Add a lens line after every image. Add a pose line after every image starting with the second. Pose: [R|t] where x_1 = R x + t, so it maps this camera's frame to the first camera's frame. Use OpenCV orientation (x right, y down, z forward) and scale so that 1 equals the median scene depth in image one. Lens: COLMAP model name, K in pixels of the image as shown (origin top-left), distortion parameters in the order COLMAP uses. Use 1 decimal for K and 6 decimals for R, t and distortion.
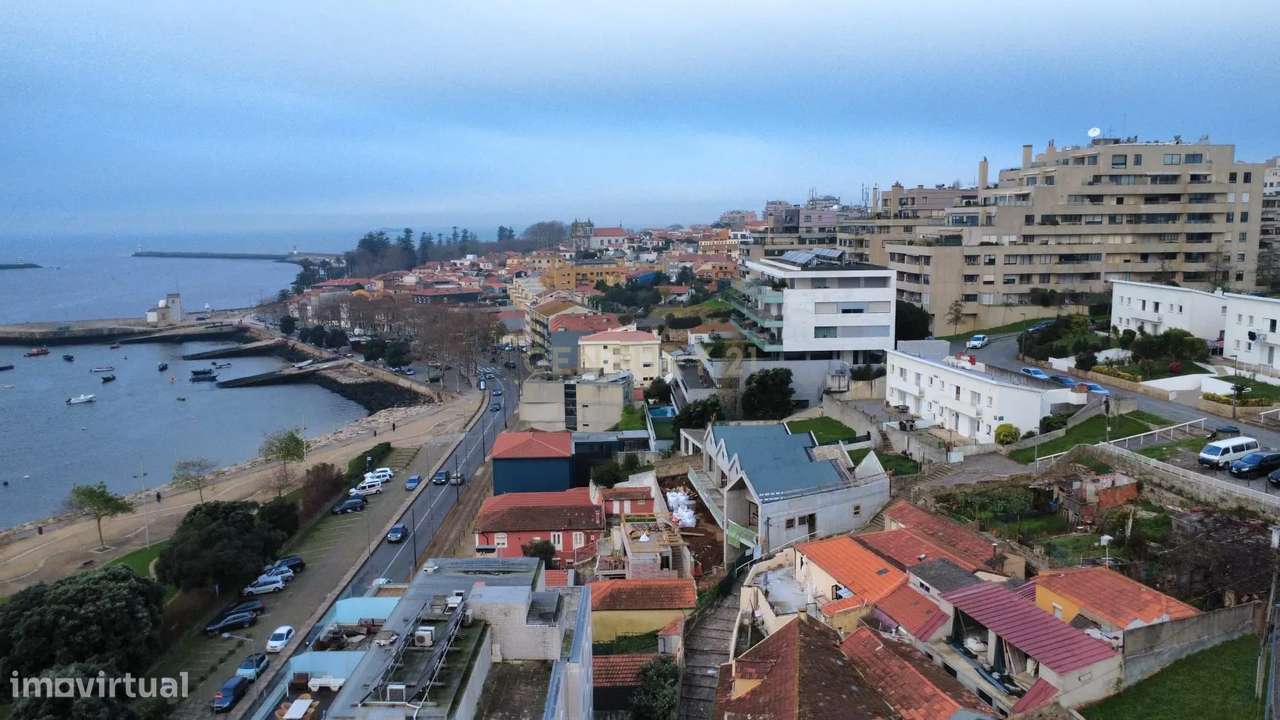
lens RADIAL K [[938.8, 0, 636.7], [0, 938.8, 358.2], [0, 0, 1]] dist [0.019155, -0.024559]
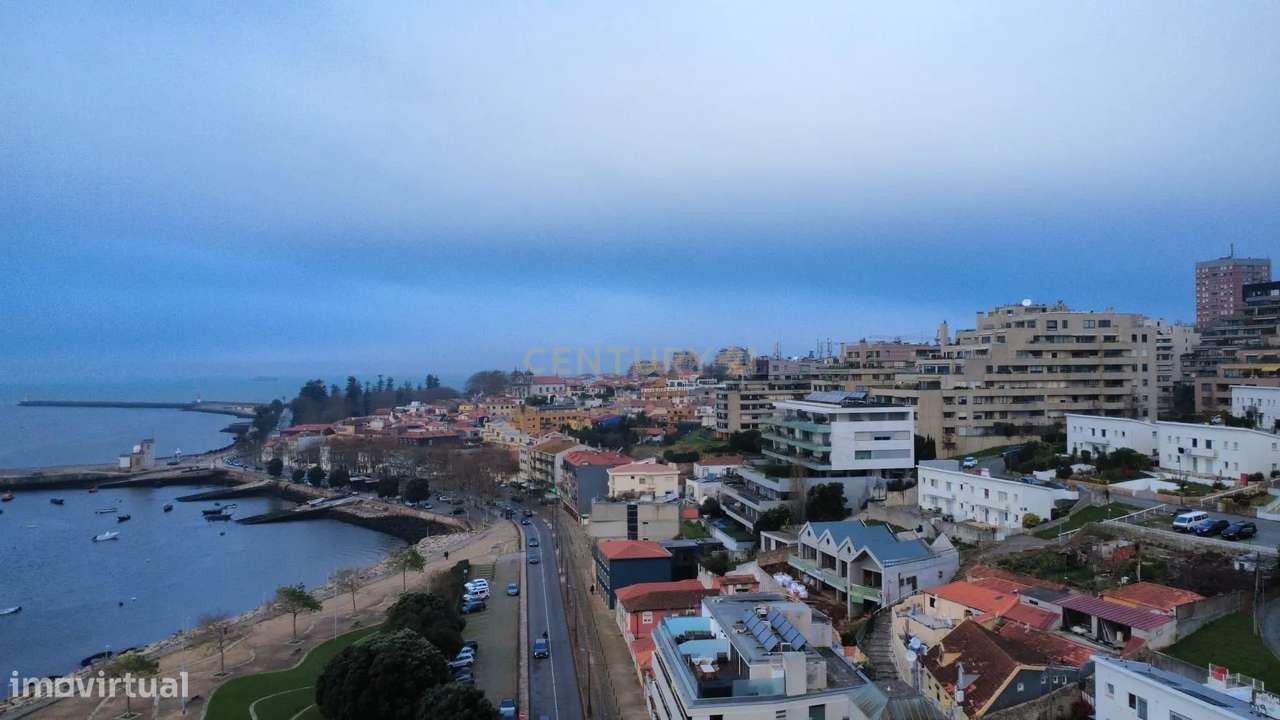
lens RADIAL K [[938.8, 0, 637.9], [0, 938.8, 364.5], [0, 0, 1]] dist [0.019155, -0.024559]
pose [[0.992733, 0.003083, 0.120298, -0.214743], [0.015077, 0.988609, -0.149749, 0.031449], [-0.119389, 0.150474, 0.981378, -0.205150]]
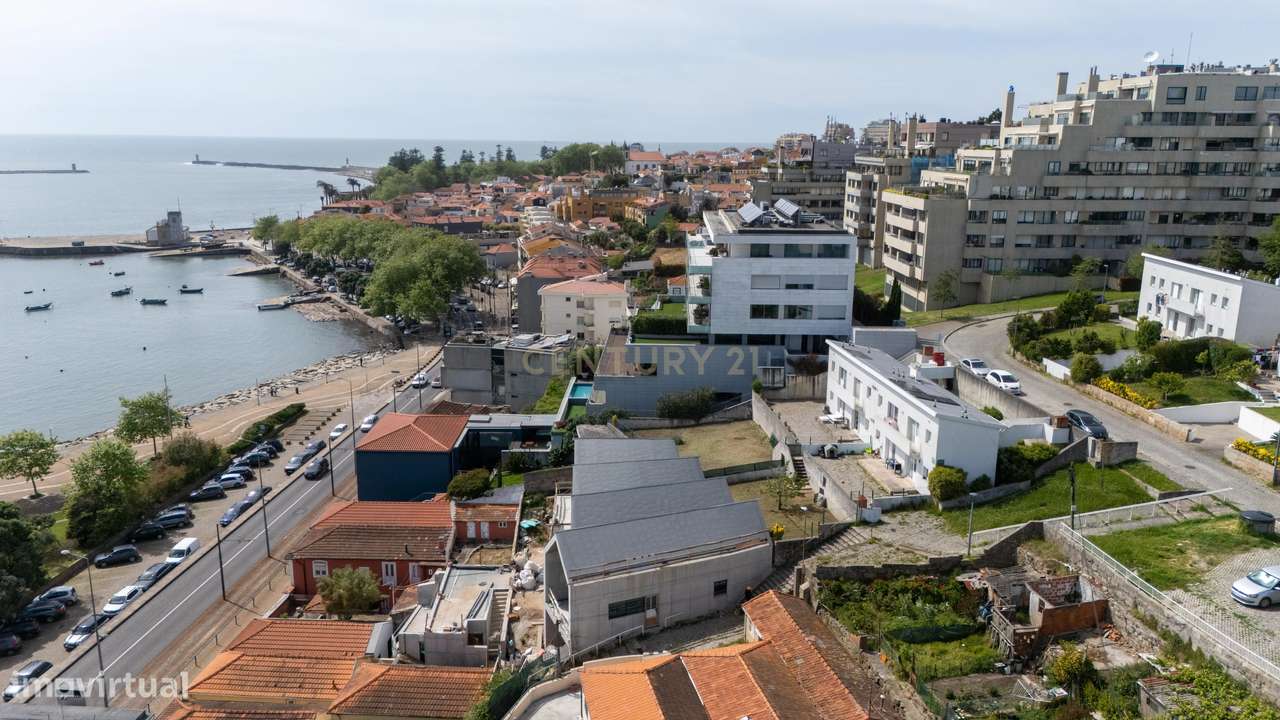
lens RADIAL K [[938.8, 0, 630.2], [0, 938.8, 361.8], [0, 0, 1]] dist [0.019155, -0.024559]
pose [[0.996582, 0.035547, -0.074575, 0.121211], [-0.028802, 0.995557, 0.089652, -0.043771], [0.077431, -0.087198, 0.993177, 0.158205]]
